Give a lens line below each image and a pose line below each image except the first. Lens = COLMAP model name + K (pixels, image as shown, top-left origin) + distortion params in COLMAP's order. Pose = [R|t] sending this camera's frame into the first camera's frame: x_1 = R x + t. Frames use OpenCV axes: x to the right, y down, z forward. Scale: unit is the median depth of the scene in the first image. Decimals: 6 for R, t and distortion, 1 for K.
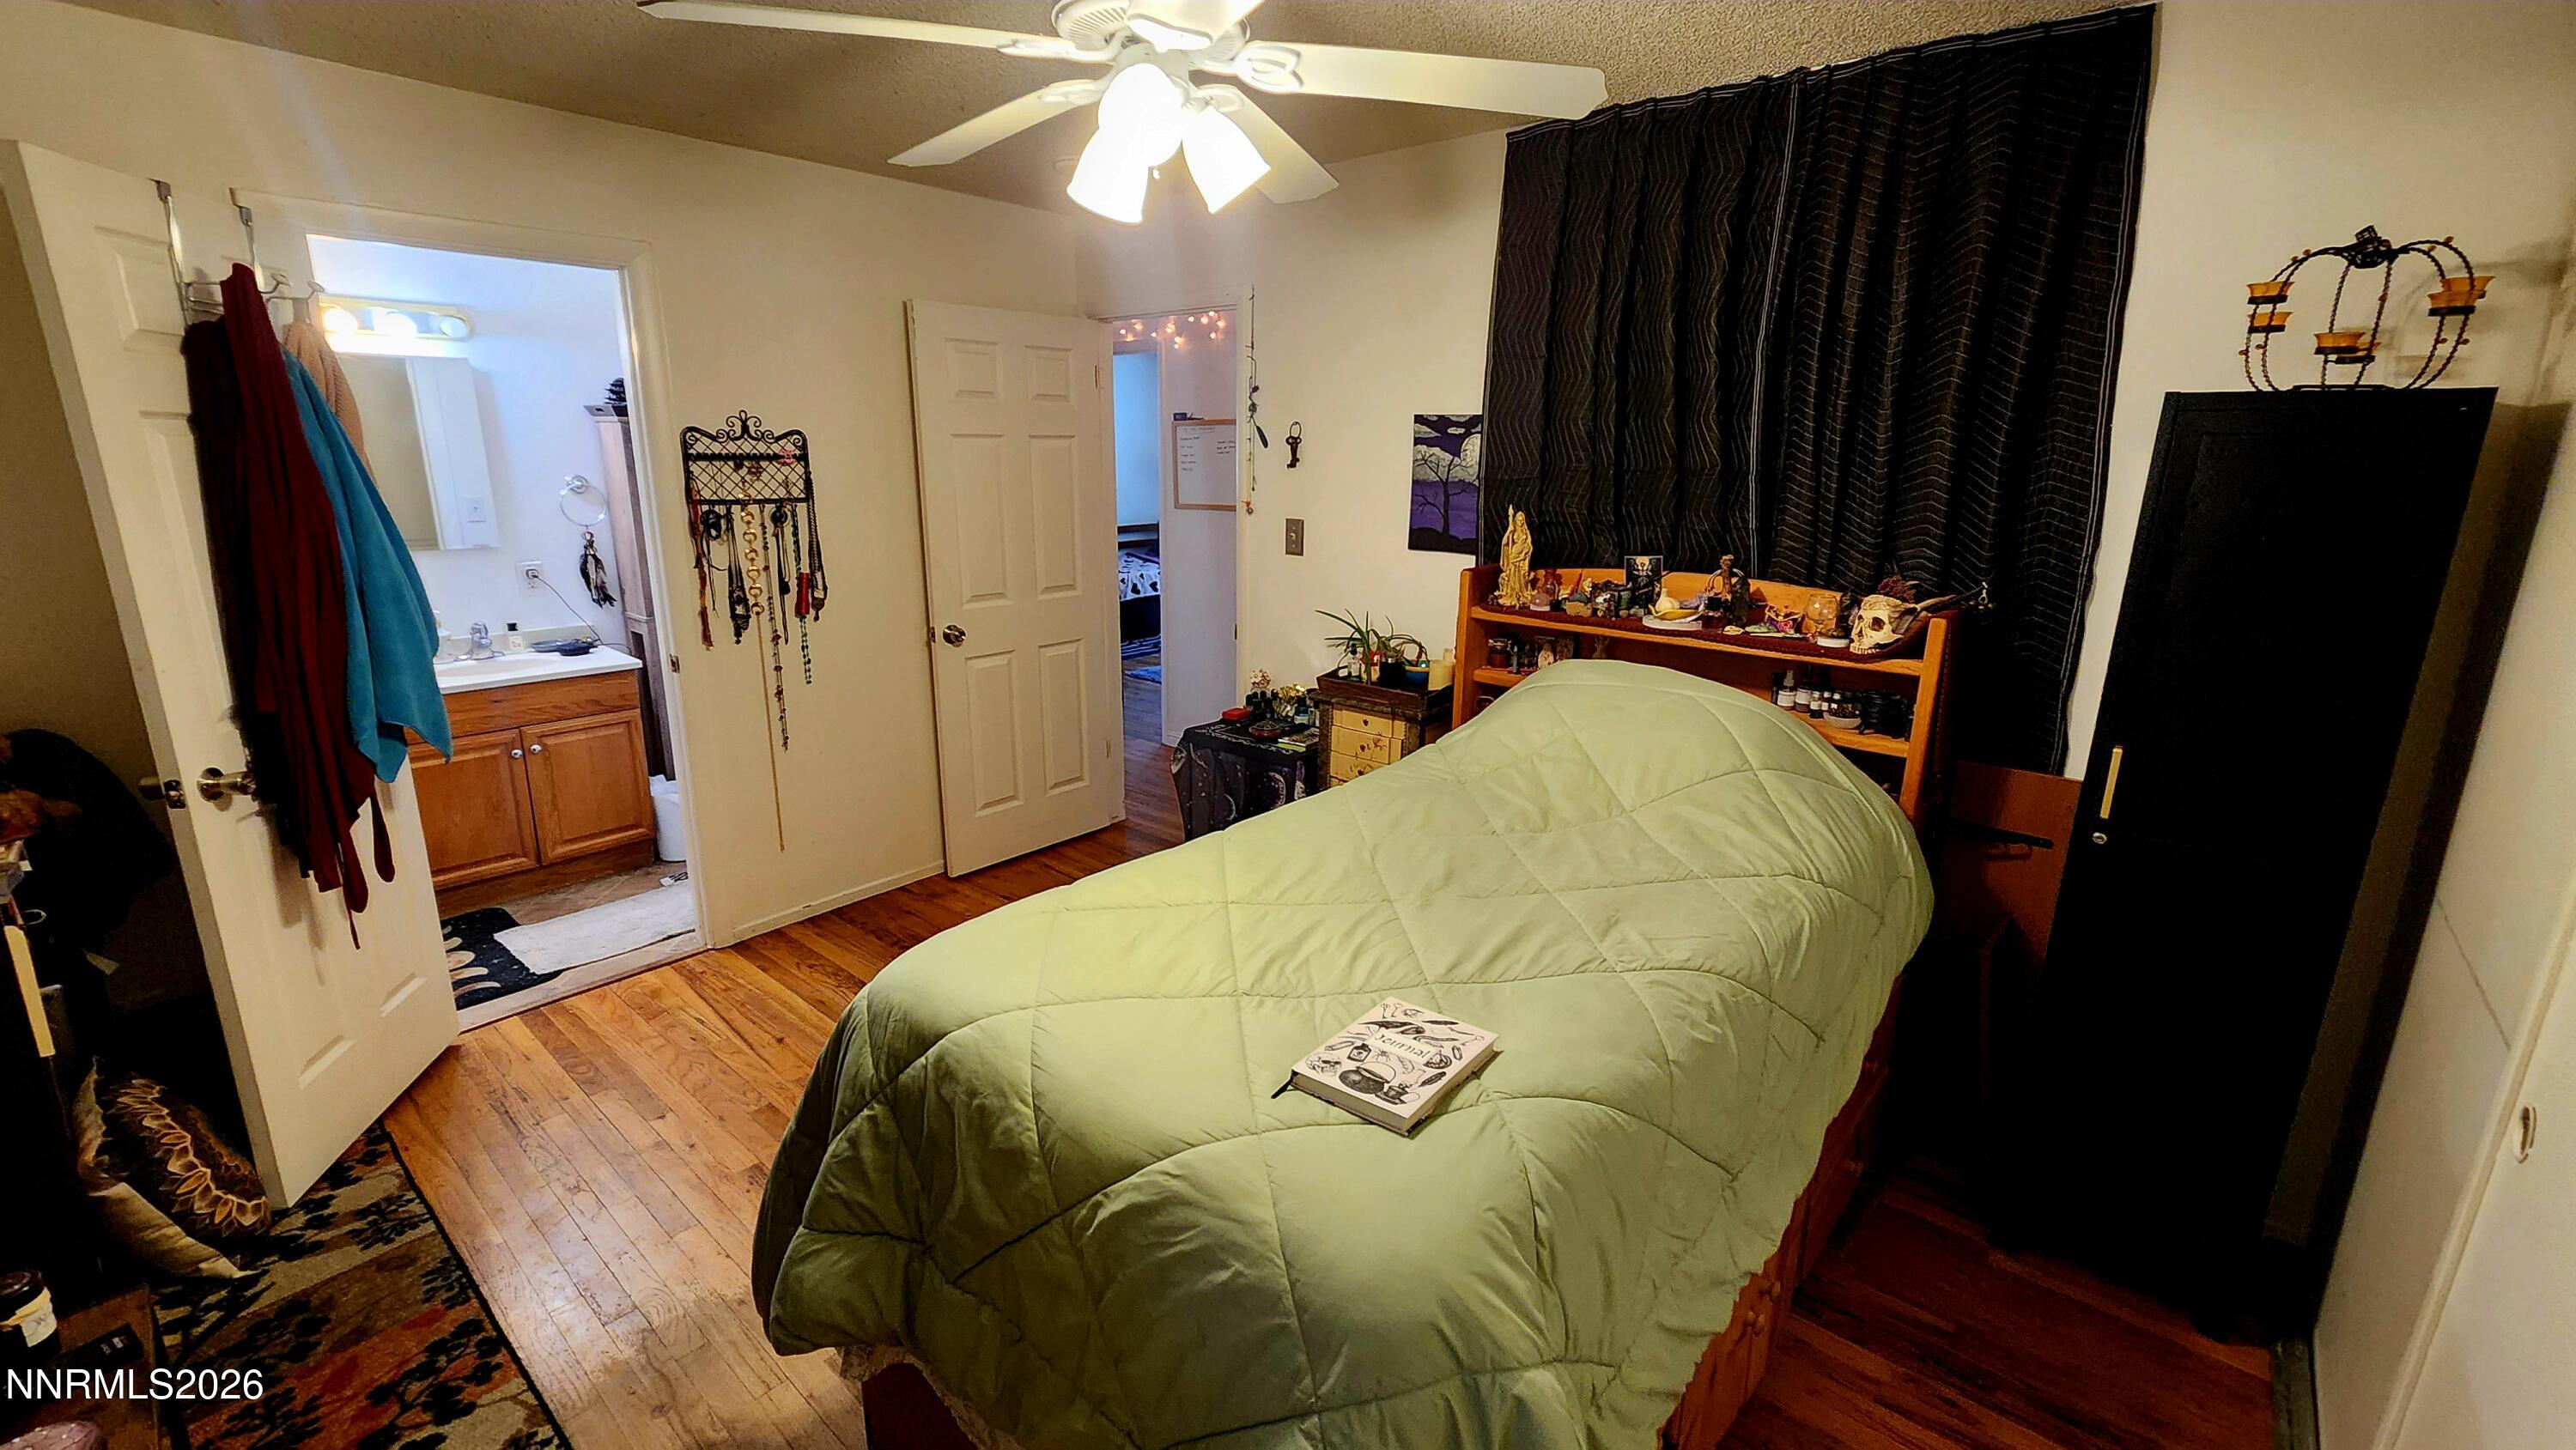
lens RADIAL K [[1069.1, 0, 1290.6], [0, 1069.1, 723.1], [0, 0, 1]] dist [0.007906, -0.004797]
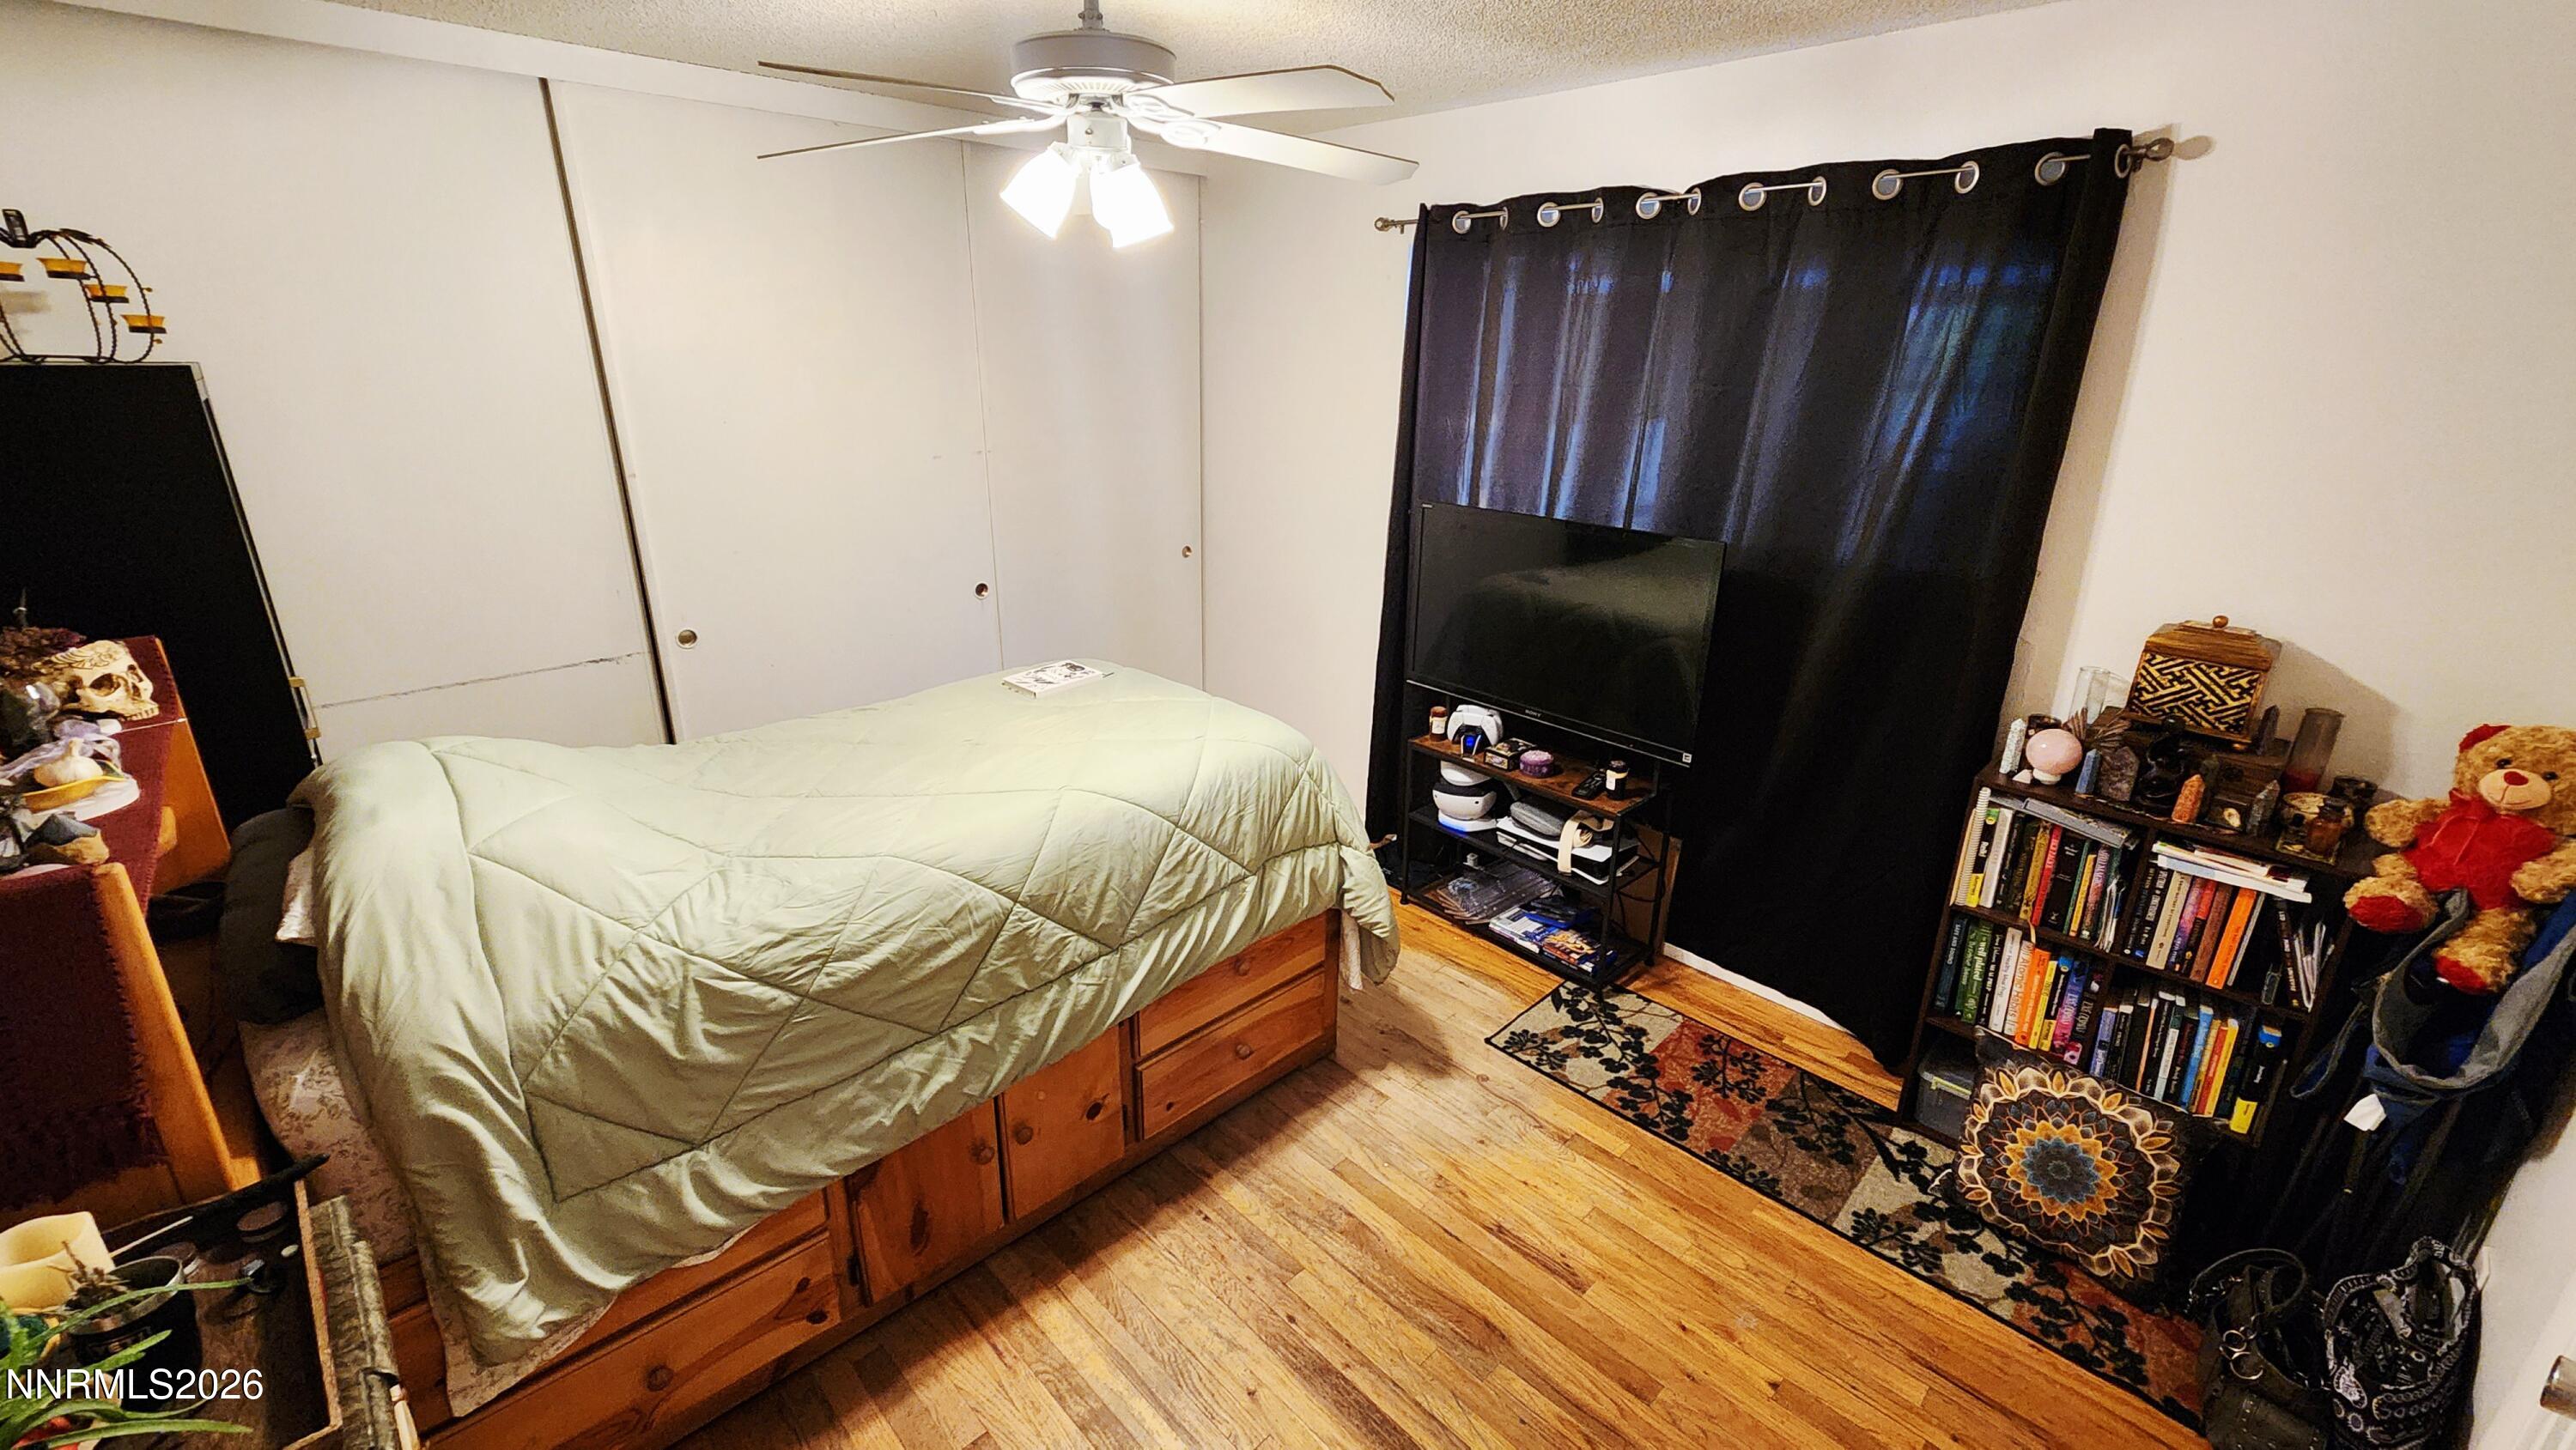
lens RADIAL K [[1069.1, 0, 1283.7], [0, 1069.1, 723.5], [0, 0, 1]] dist [0.007906, -0.004797]
pose [[-0.994293, -0.066236, 0.083633, -0.248836], [-0.010382, 0.840278, 0.542056, -0.358018], [-0.106179, 0.538094, -0.836170, 1.242415]]
